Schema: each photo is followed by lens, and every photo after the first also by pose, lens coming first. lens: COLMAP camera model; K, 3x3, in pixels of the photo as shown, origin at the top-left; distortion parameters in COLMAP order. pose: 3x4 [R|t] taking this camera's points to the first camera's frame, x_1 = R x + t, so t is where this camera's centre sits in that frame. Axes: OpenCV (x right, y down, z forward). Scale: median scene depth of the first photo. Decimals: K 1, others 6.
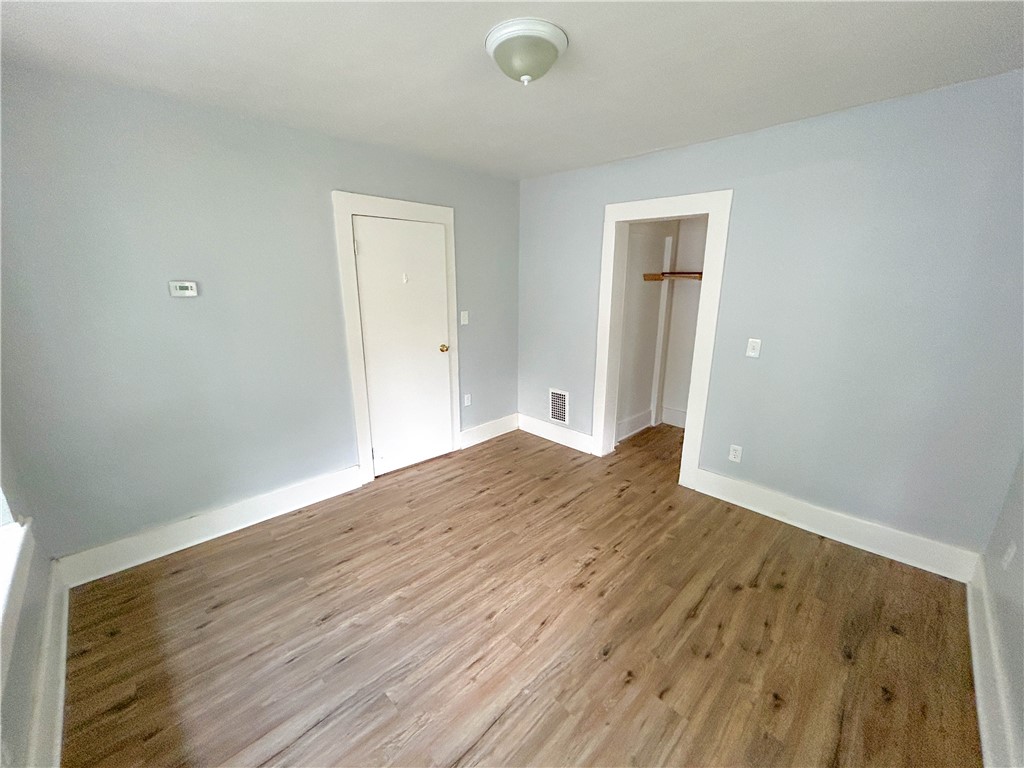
lens RADIAL K [[412.6, 0, 509.4], [0, 412.6, 384.8], [0, 0, 1]] dist [0.004091, 0.000431]
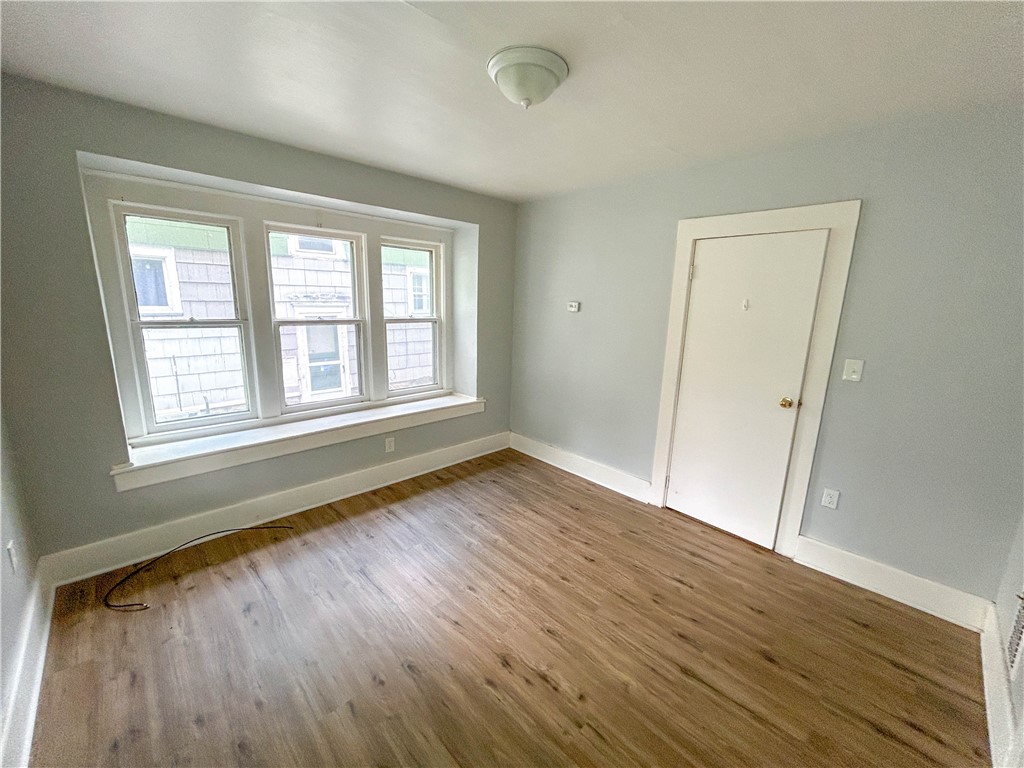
lens RADIAL K [[412.6, 0, 510.7], [0, 412.6, 383.8], [0, 0, 1]] dist [0.004091, 0.000431]
pose [[-0.015081, 0.199559, -0.979770, 0.788508], [-0.279200, 0.940065, 0.195769, -0.185559], [0.960115, 0.276504, 0.041539, 0.742199]]
